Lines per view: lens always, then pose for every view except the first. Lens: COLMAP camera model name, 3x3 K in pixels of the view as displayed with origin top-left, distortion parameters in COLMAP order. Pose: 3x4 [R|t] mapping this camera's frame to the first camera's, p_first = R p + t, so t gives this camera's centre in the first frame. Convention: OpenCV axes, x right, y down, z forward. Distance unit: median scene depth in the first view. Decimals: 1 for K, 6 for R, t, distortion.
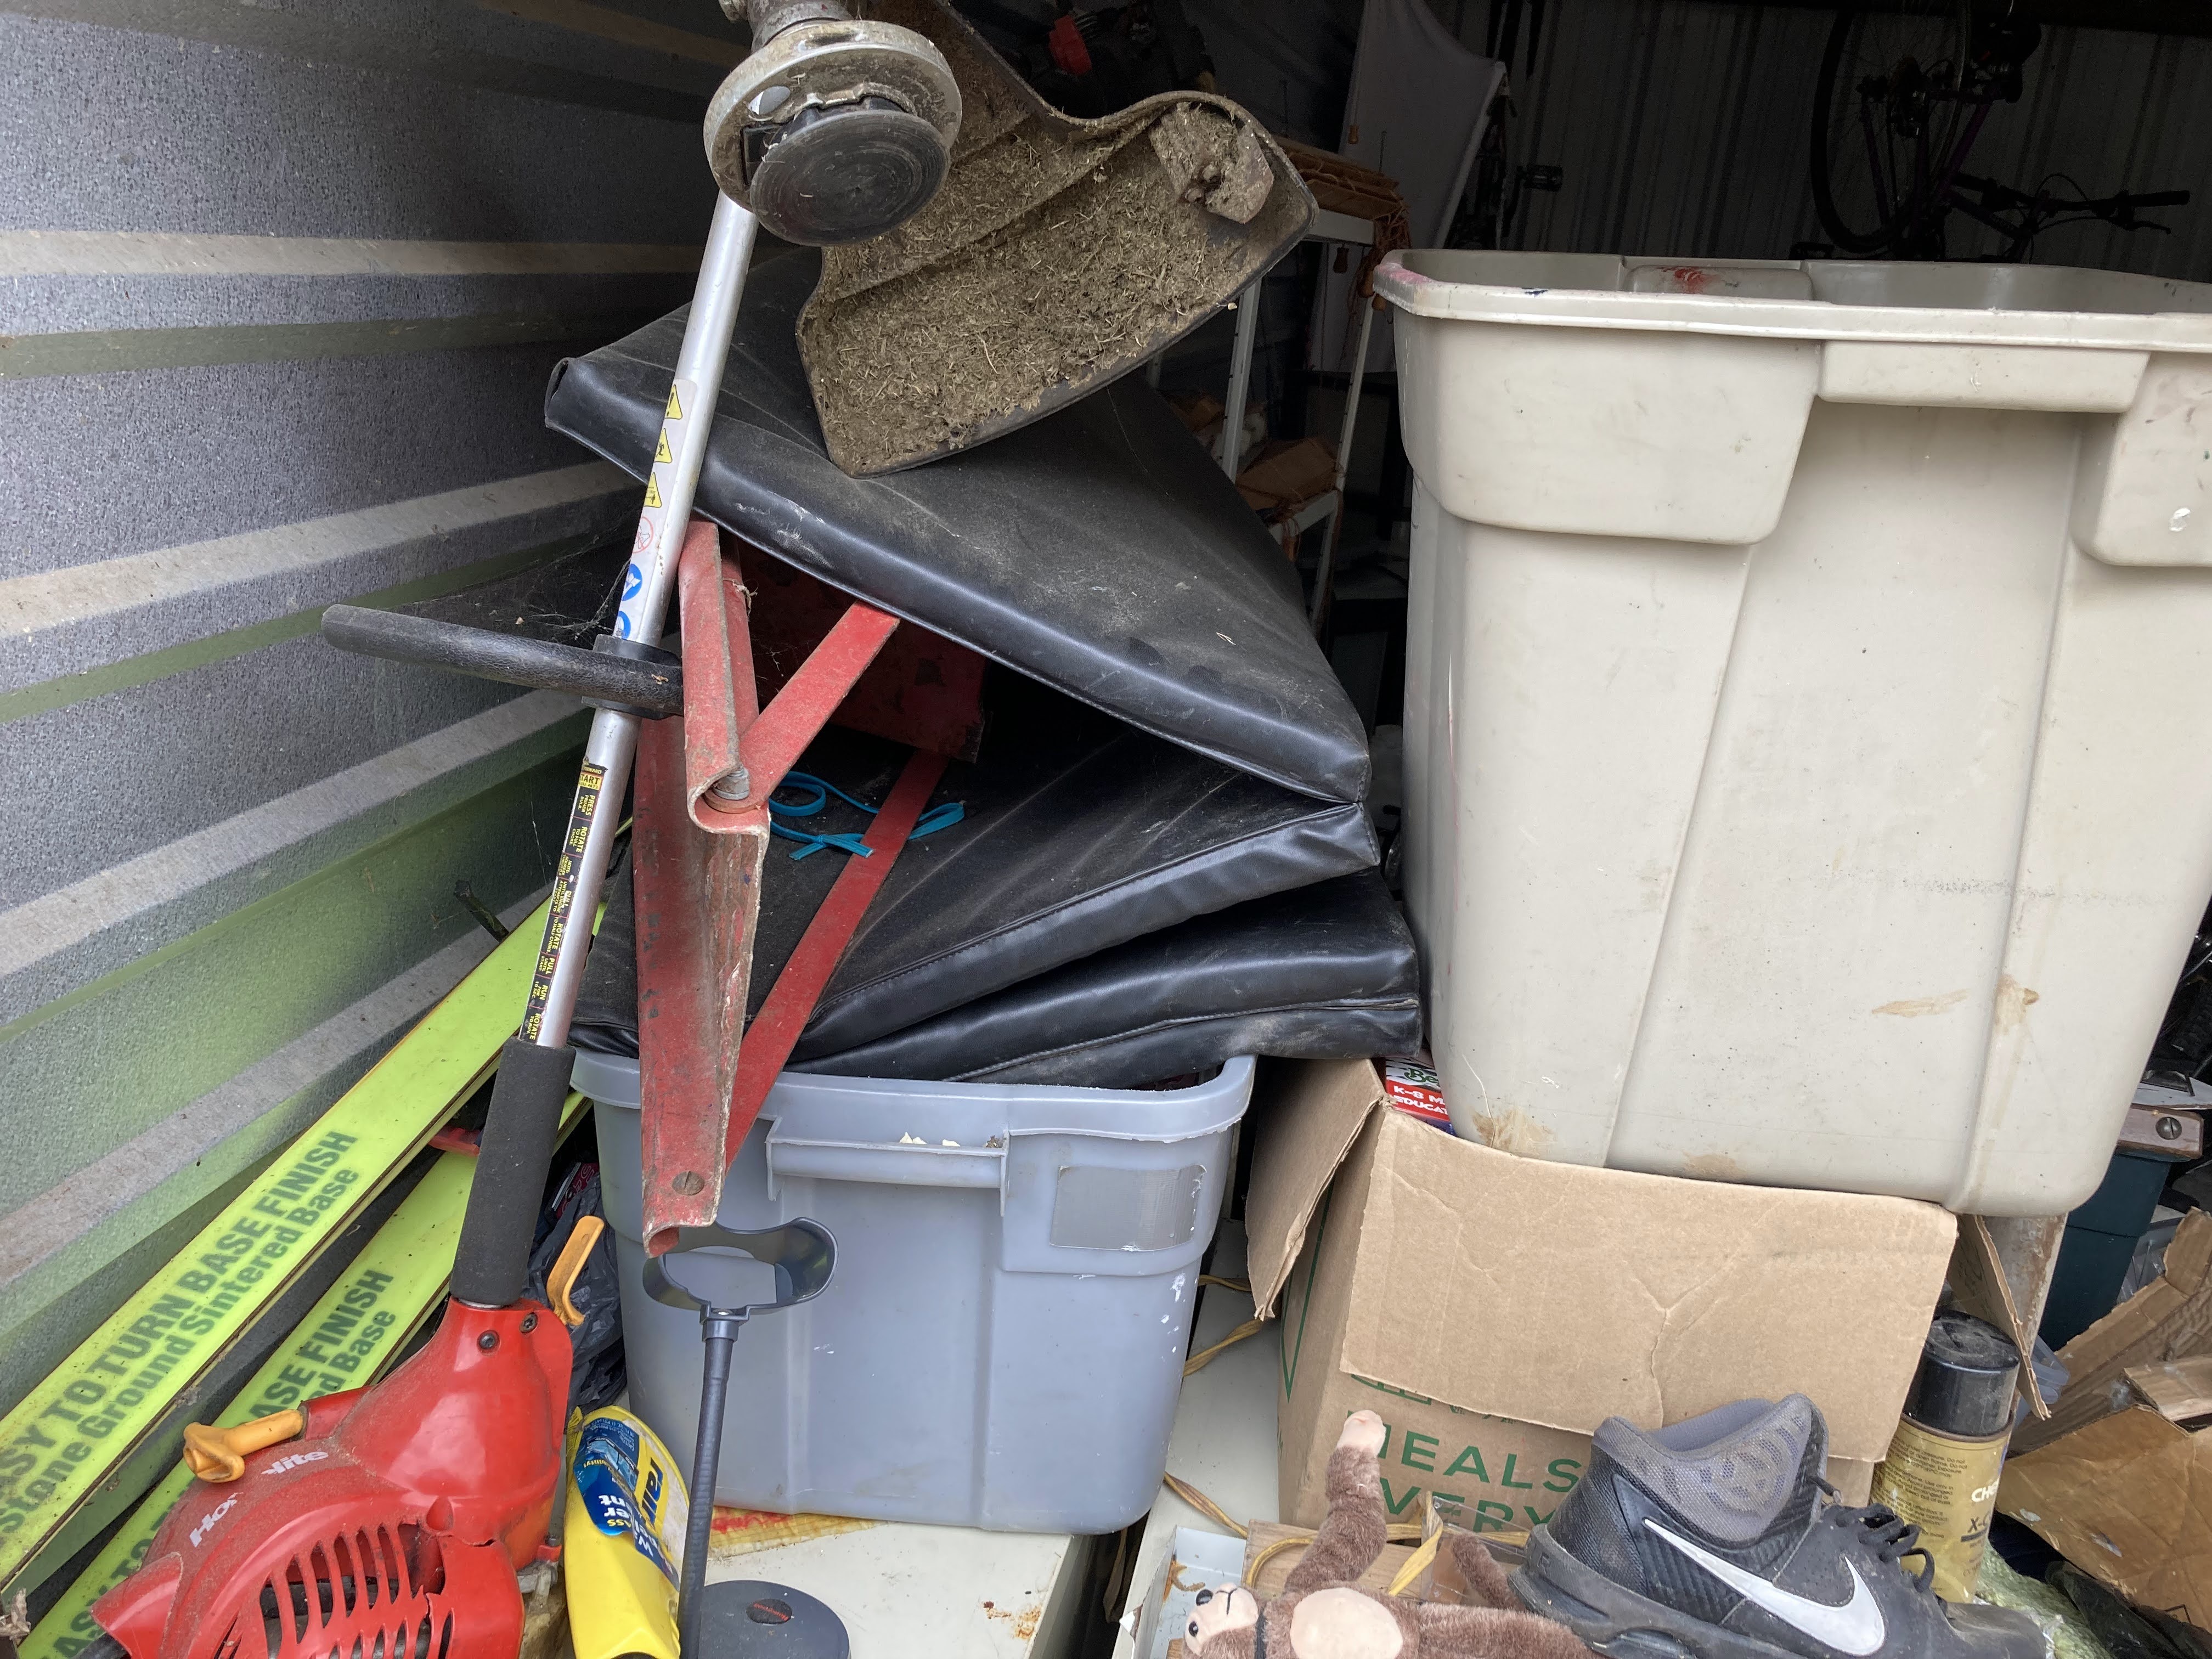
lens RADIAL K [[1795.2, 0, 1097.0], [0, 1795.2, 833.1], [0, 0, 1]] dist [0.024003, -0.029030]
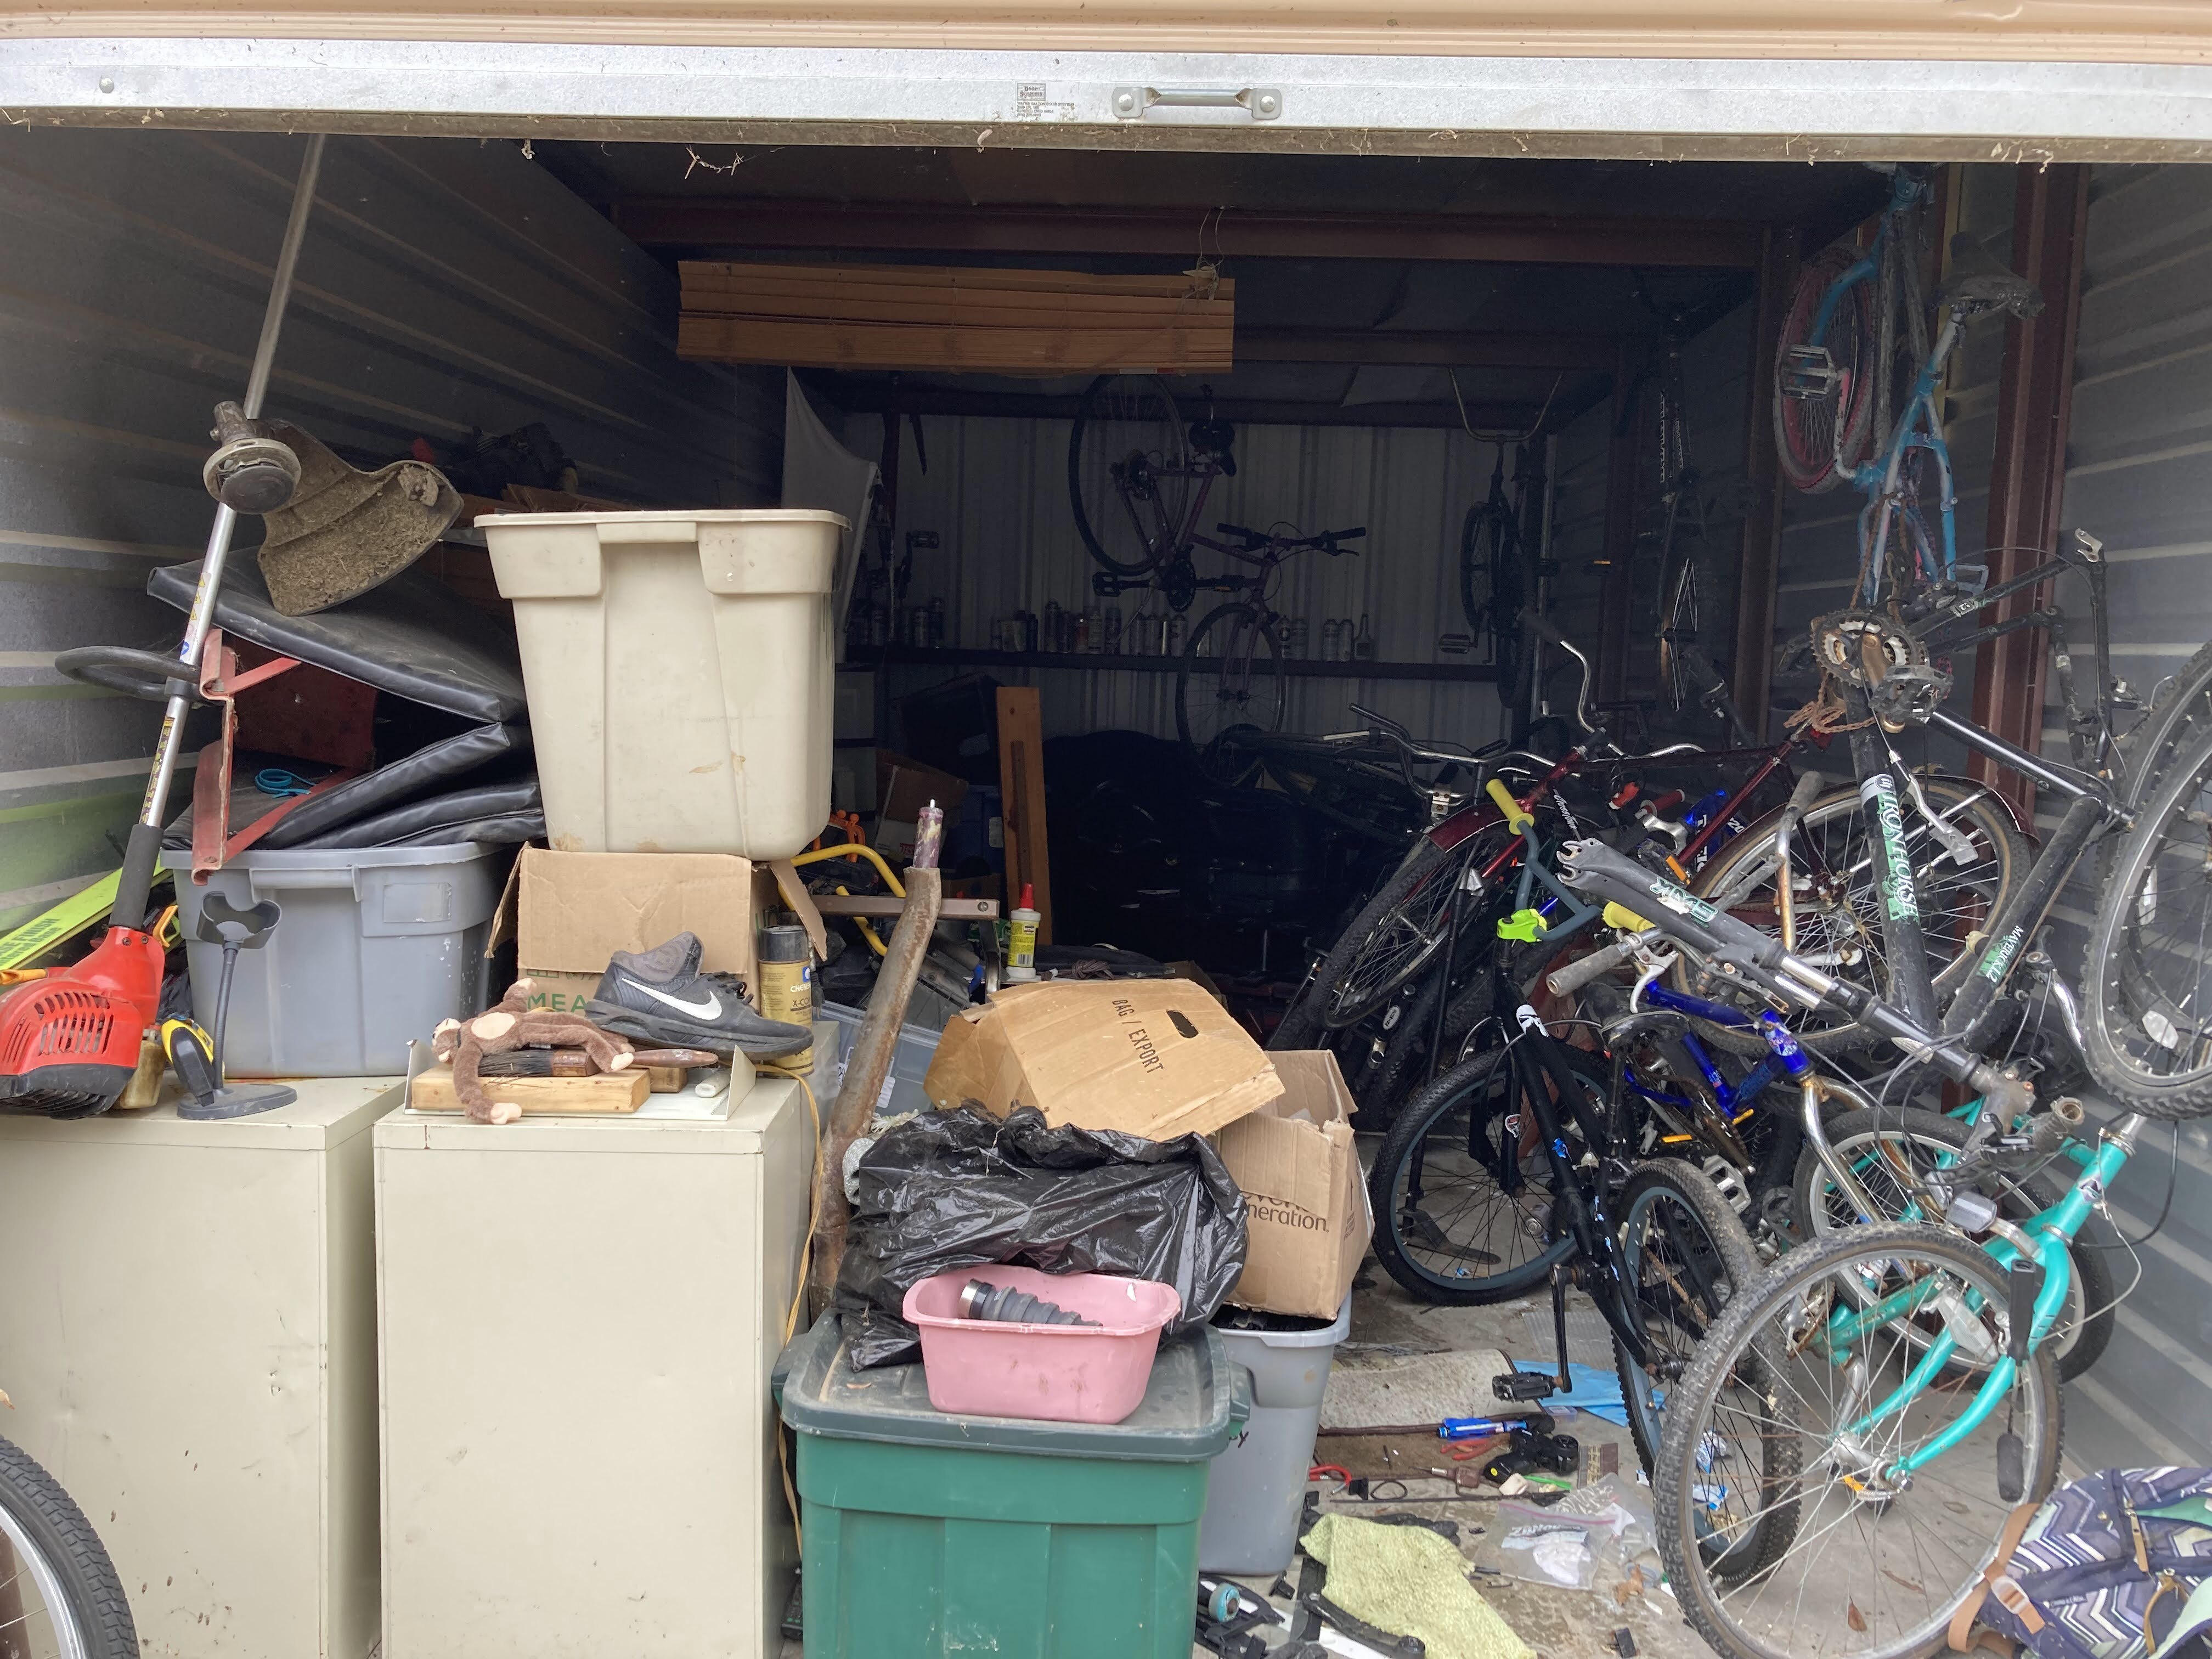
lens RADIAL K [[1795.2, 0, 1105.3], [0, 1795.2, 835.4], [0, 0, 1]] dist [0.024003, -0.029030]
pose [[0.978689, -0.078782, 0.189633, 0.486414], [0.116658, 0.973294, -0.197714, 0.735520], [-0.168992, 0.215623, 0.961742, -1.534955]]
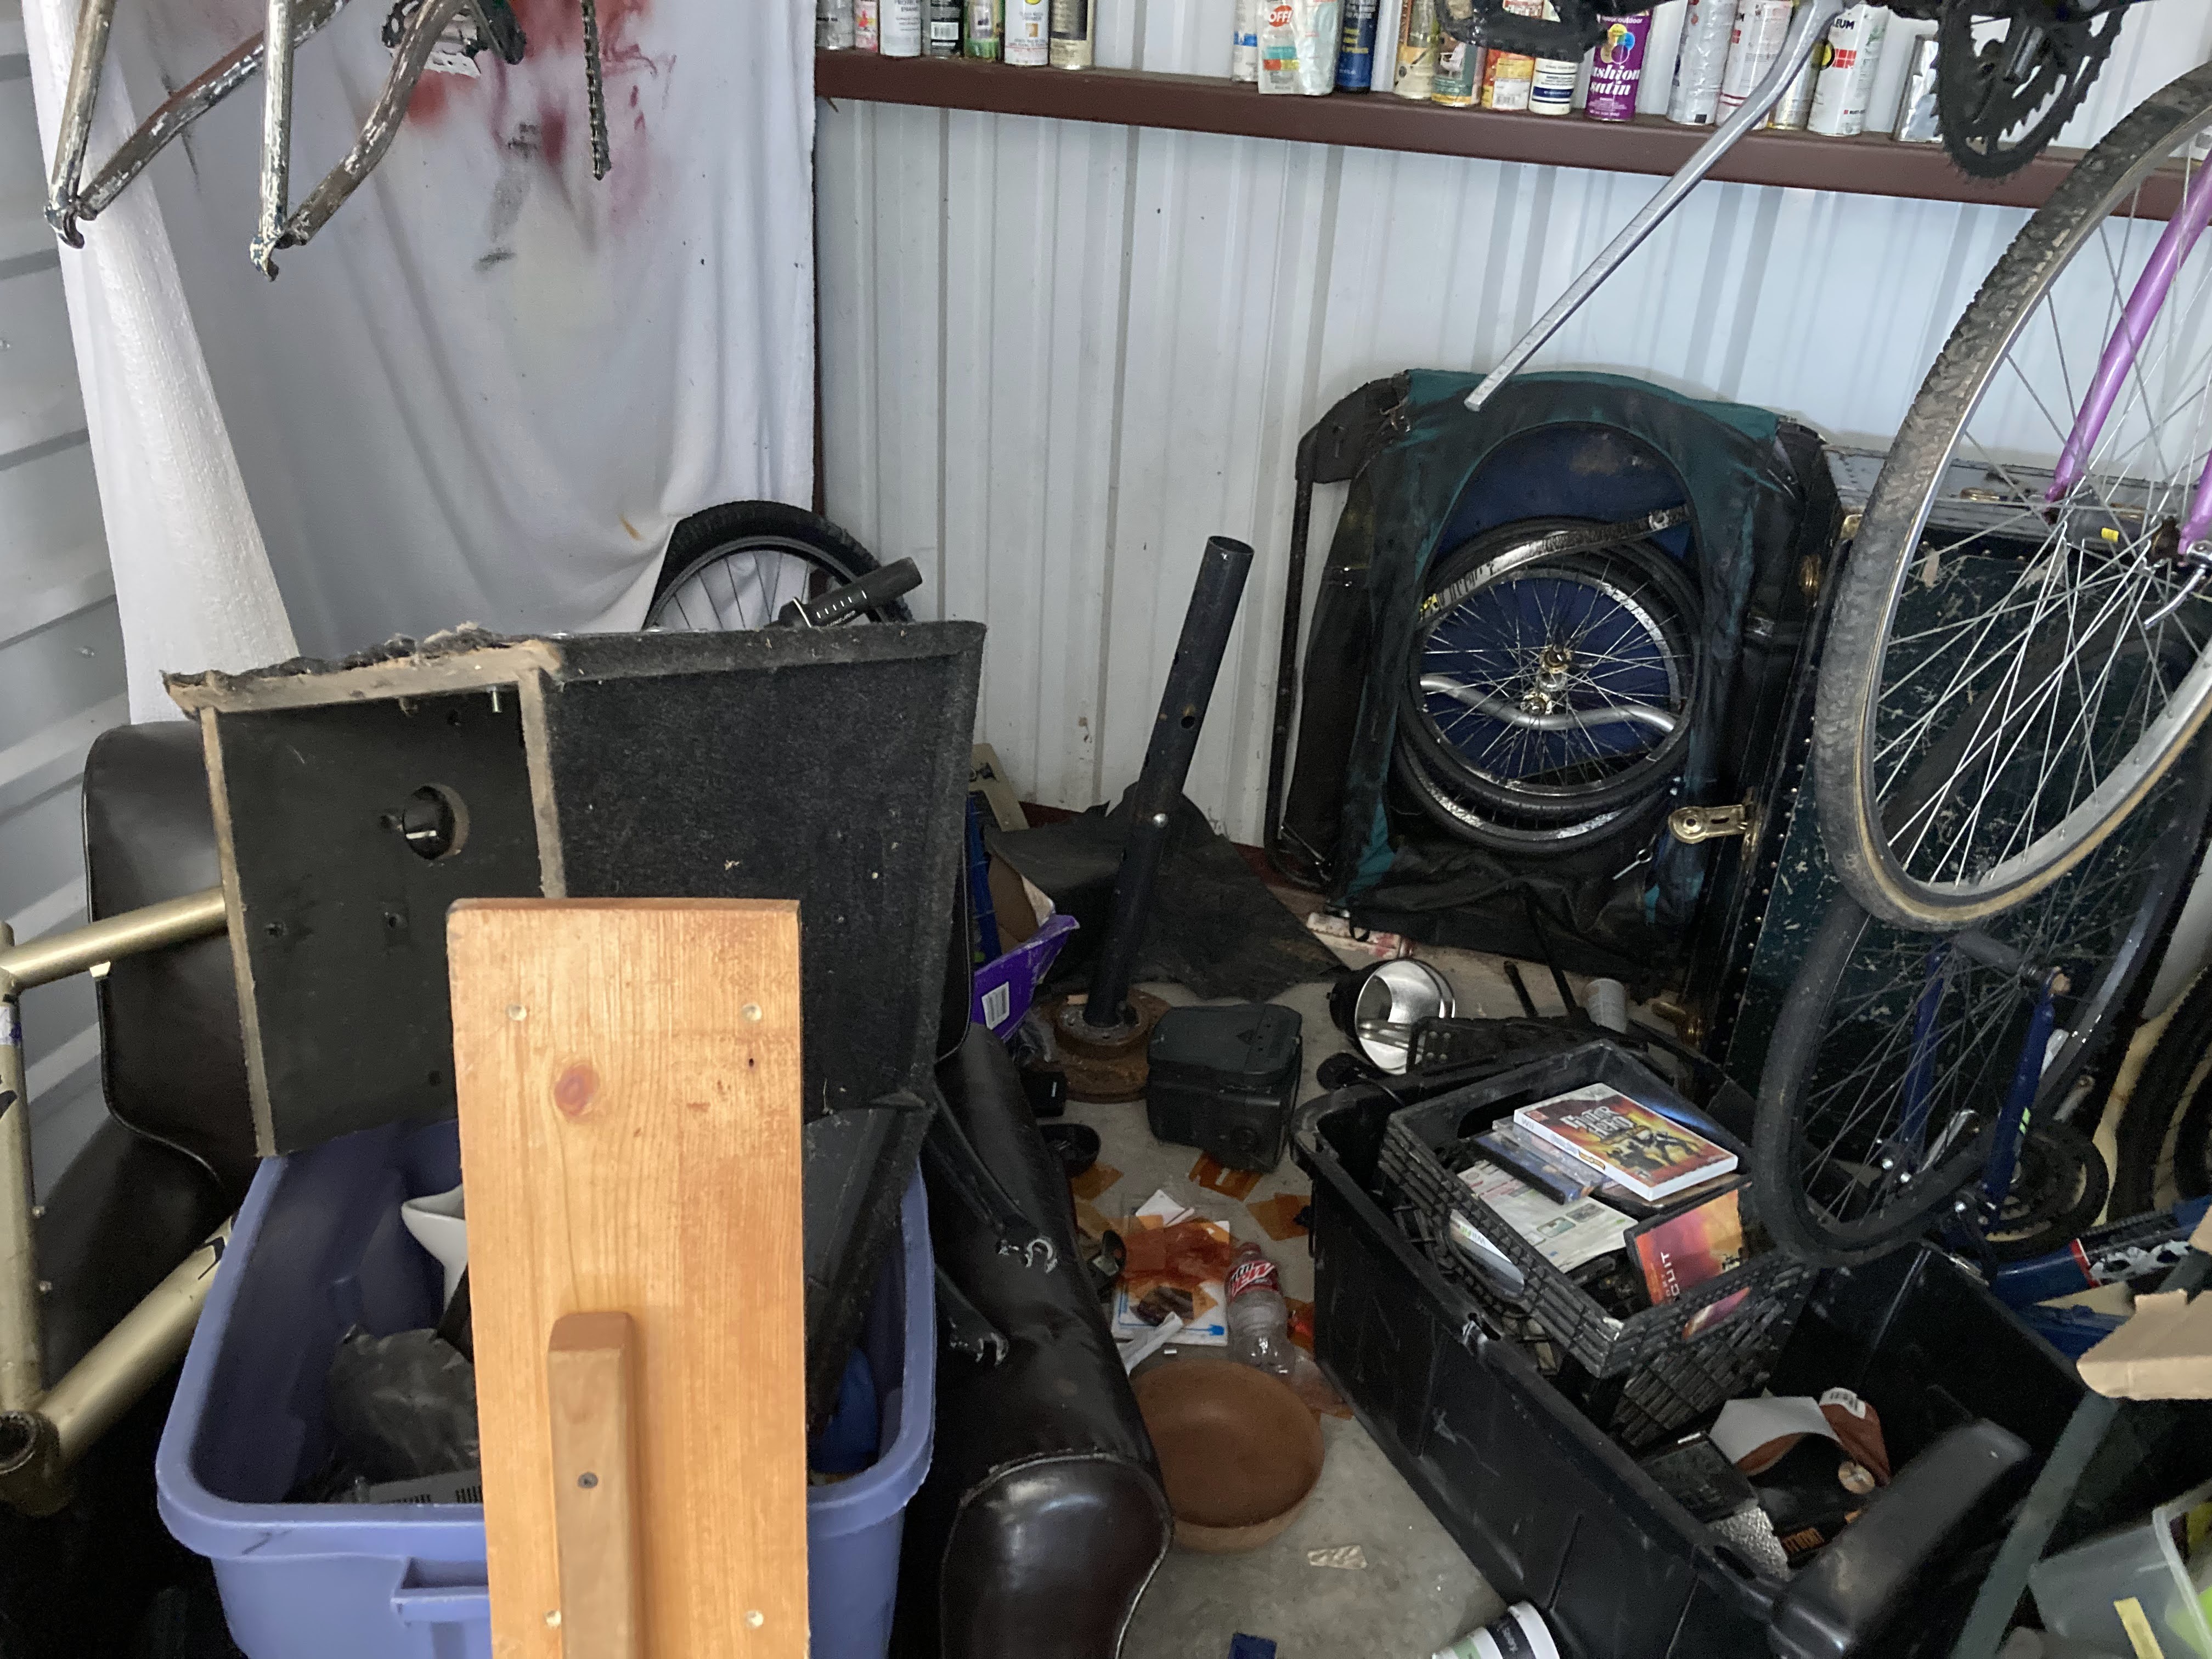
lens RADIAL K [[1795.2, 0, 1103.8], [0, 1795.2, 836.7], [0, 0, 1]] dist [0.024003, -0.029030]
pose [[0.996103, 0.001557, -0.088184, 1.658575], [0.013592, 0.985190, 0.170926, -1.135341], [0.087144, -0.171459, 0.981330, 3.437203]]
